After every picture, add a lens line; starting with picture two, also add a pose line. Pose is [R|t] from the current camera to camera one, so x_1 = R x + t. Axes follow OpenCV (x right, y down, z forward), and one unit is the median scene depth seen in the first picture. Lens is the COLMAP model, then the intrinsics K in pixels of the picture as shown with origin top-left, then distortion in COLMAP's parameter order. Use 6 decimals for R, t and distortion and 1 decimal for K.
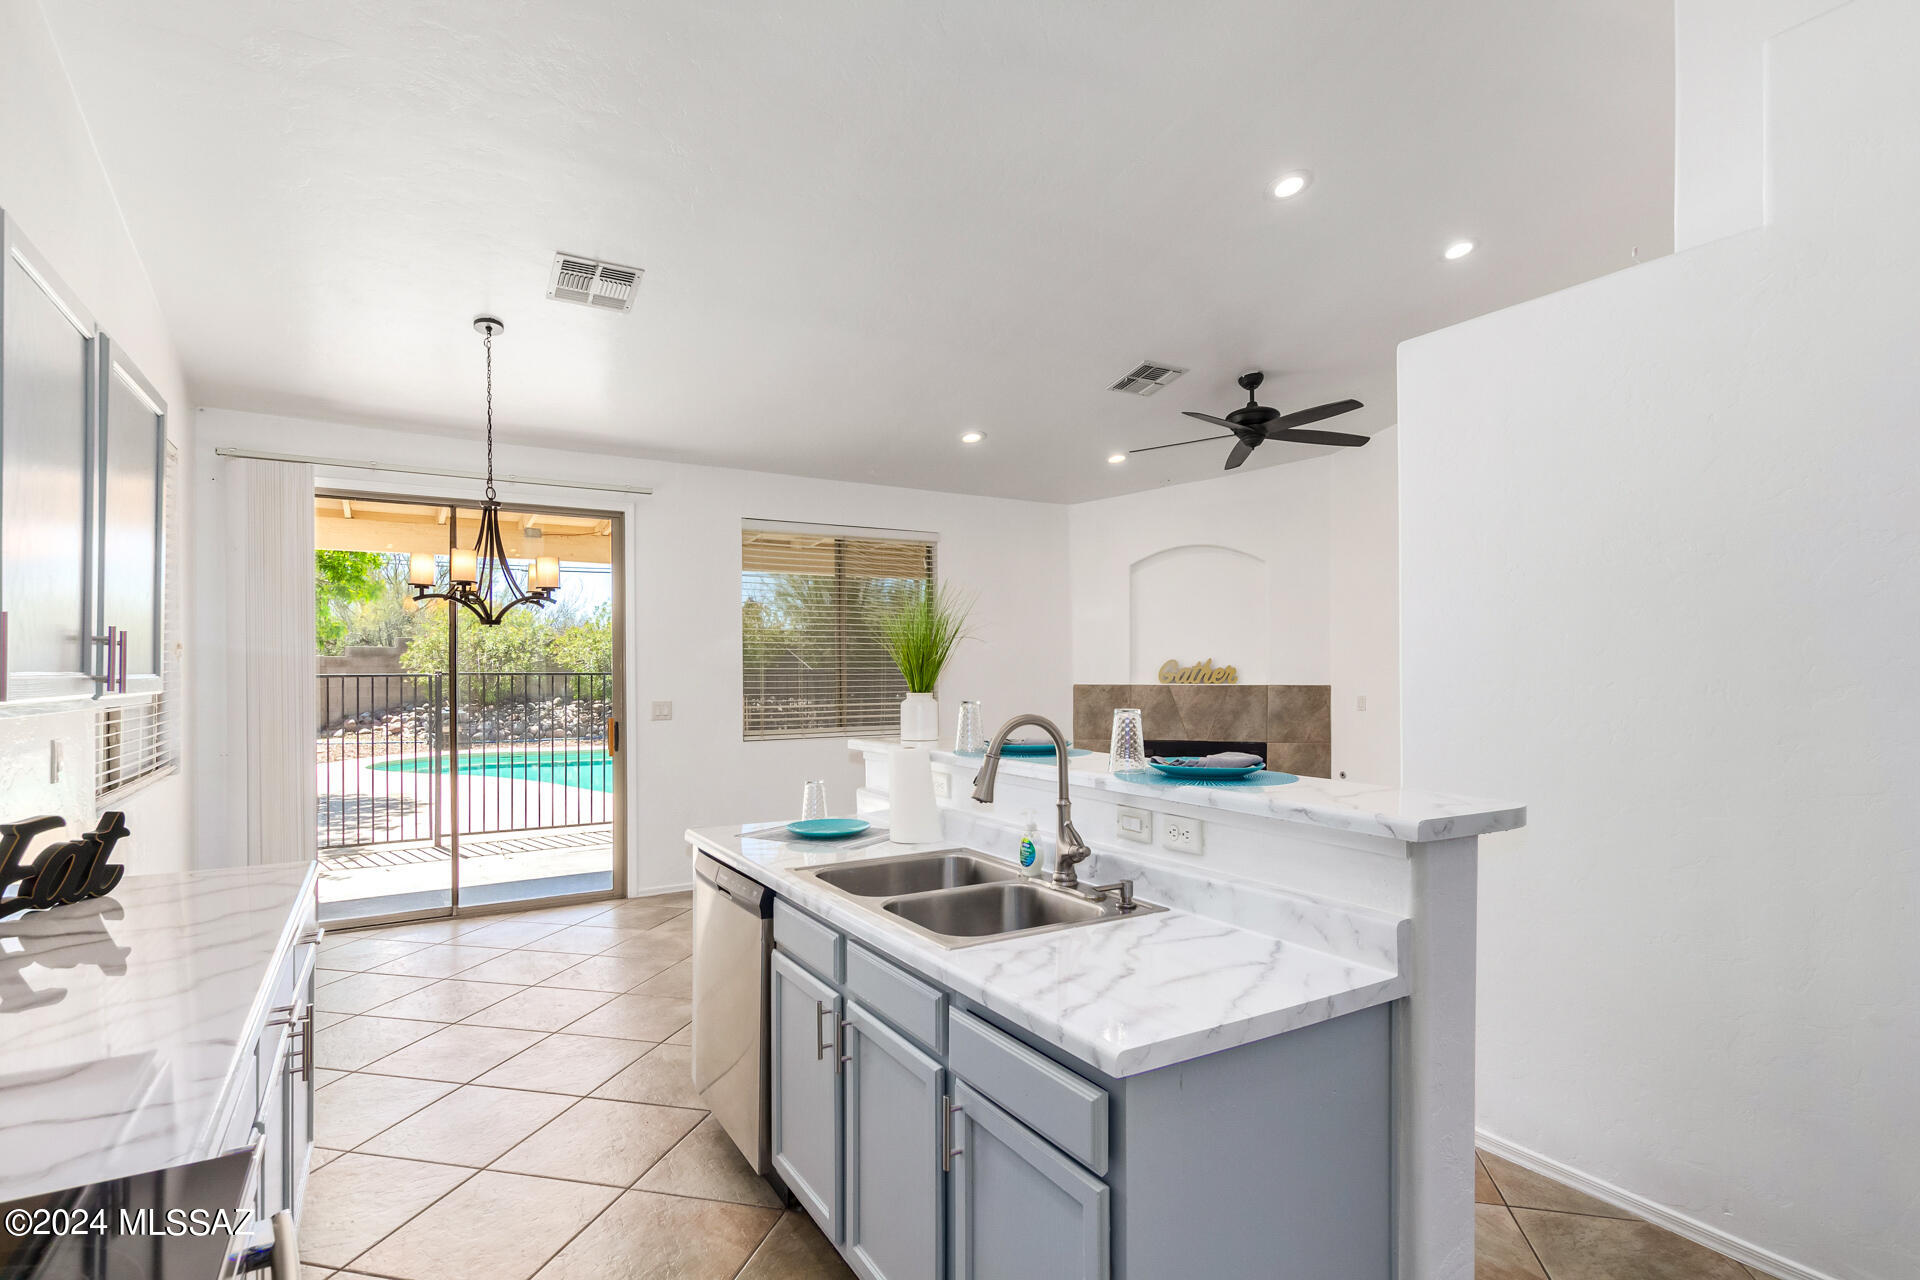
lens RADIAL K [[924.7, 0, 955.9], [0, 924.7, 671.7], [0, 0, 1]] dist [0.009249, -0.002802]
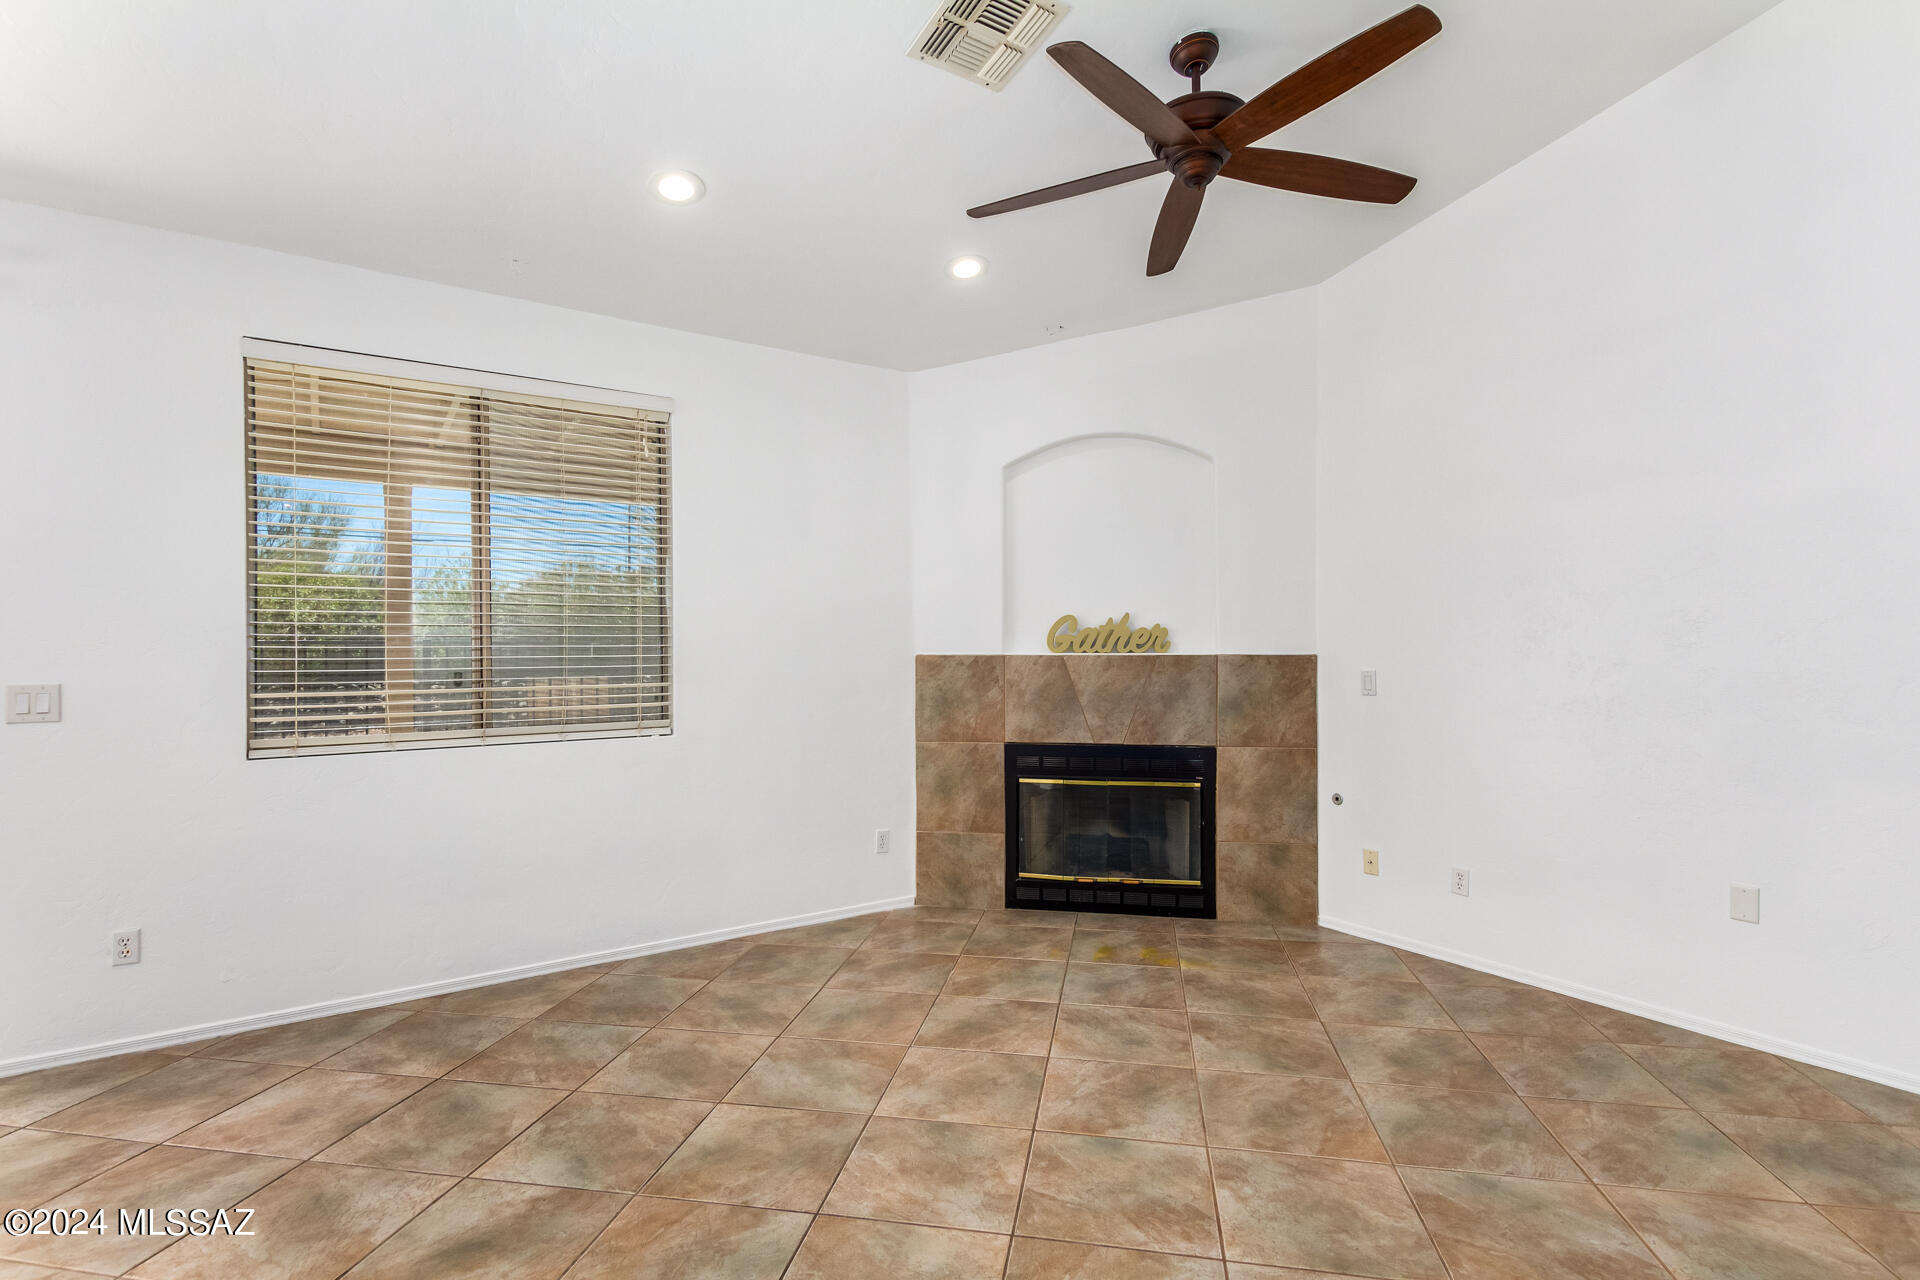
lens RADIAL K [[924.7, 0, 959.7], [0, 924.7, 653.1], [0, 0, 1]] dist [0.009249, -0.002802]
pose [[0.997801, -0.001356, 0.066264, 0.119634], [0.001357, 0.999999, 0.000025, 0.012861], [-0.066264, 0.000065, 0.997802, 0.381597]]
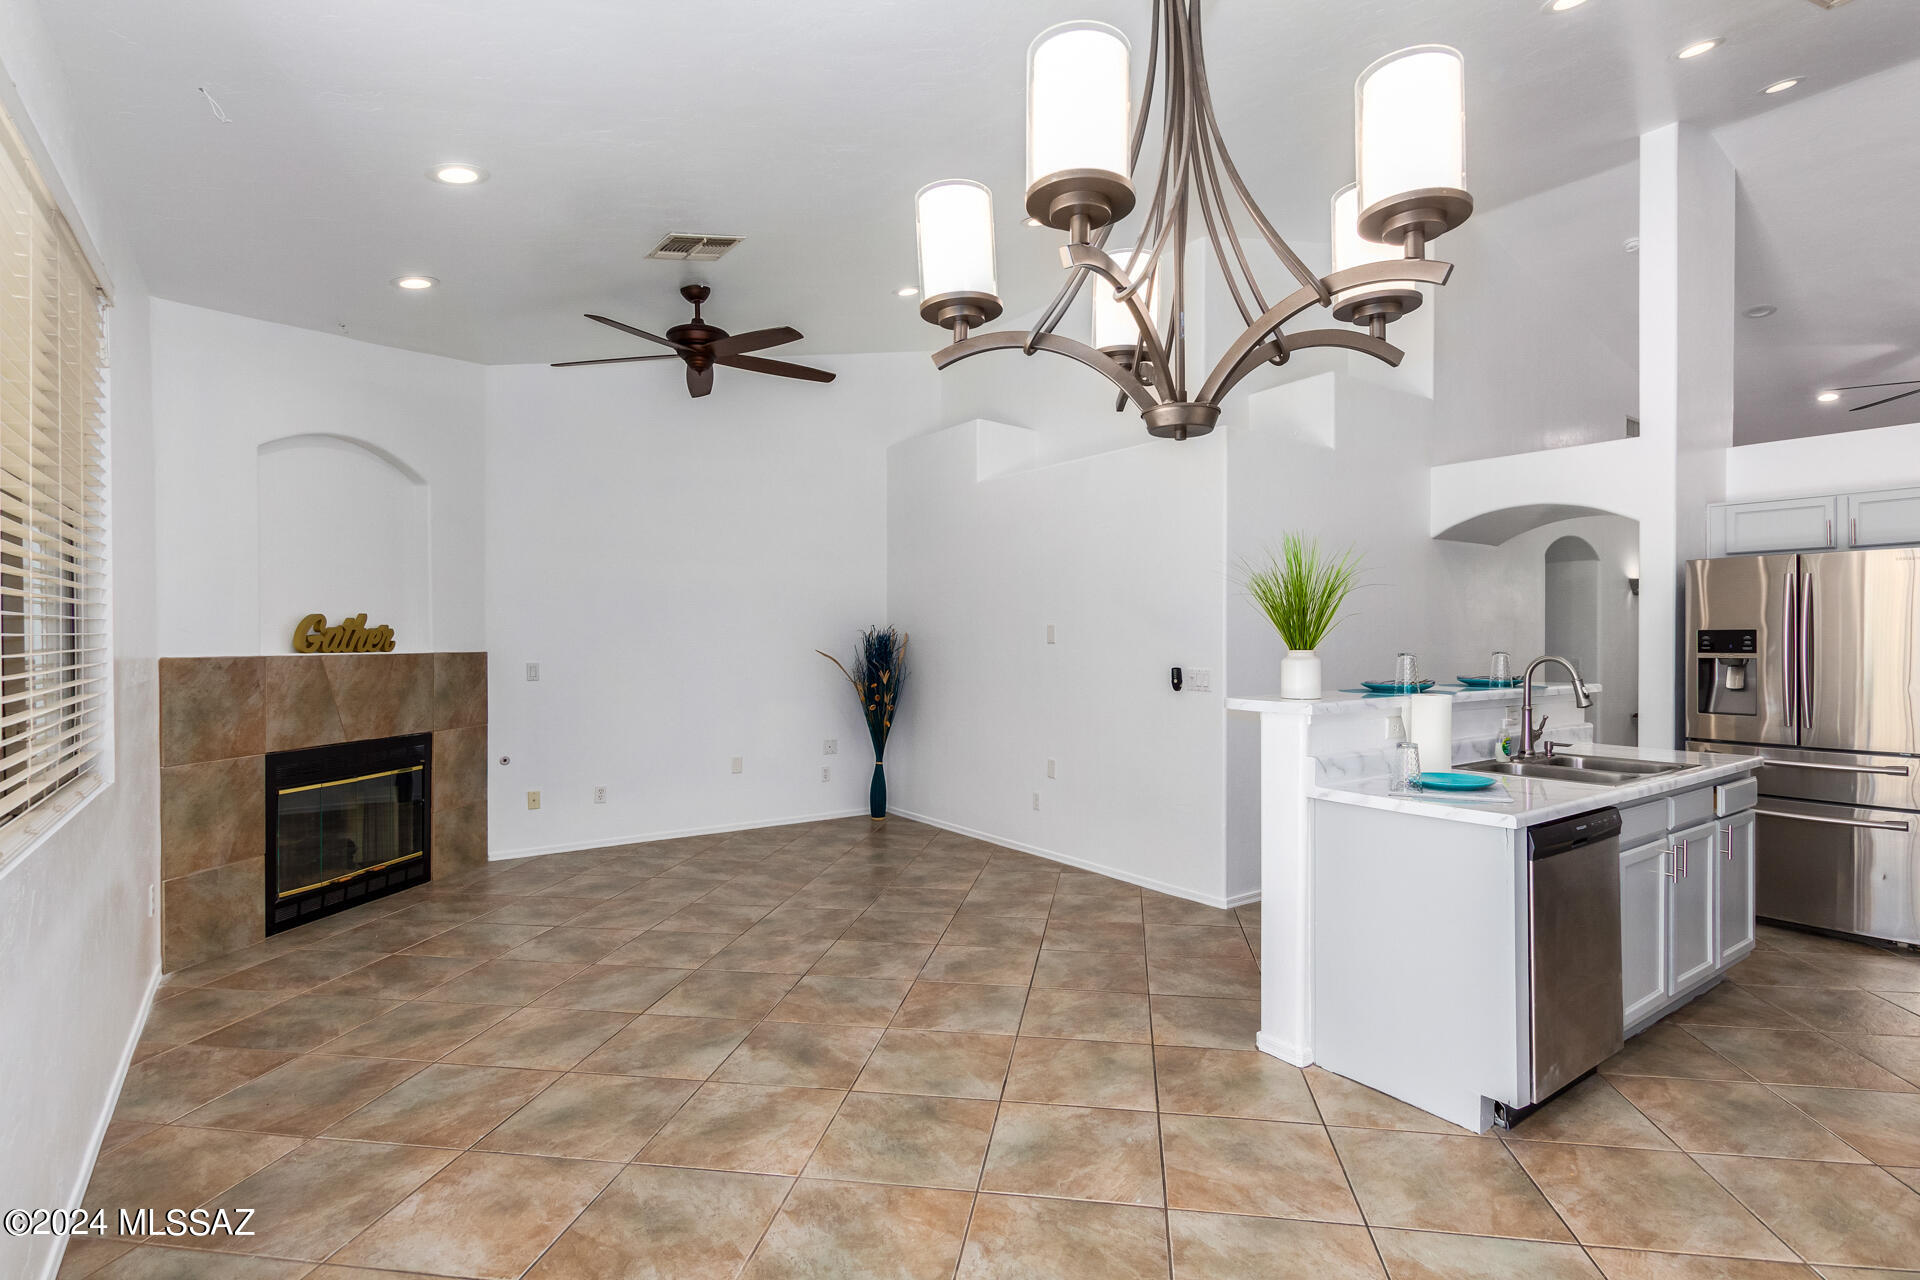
lens RADIAL K [[924.7, 0, 995.2], [0, 924.7, 632.0], [0, 0, 1]] dist [0.009249, -0.002802]
pose [[-0.107240, 0.008800, 0.994194, -0.431172], [0.003031, 0.999959, -0.008524, 0.005470], [-0.994229, 0.002099, -0.107263, 0.628549]]
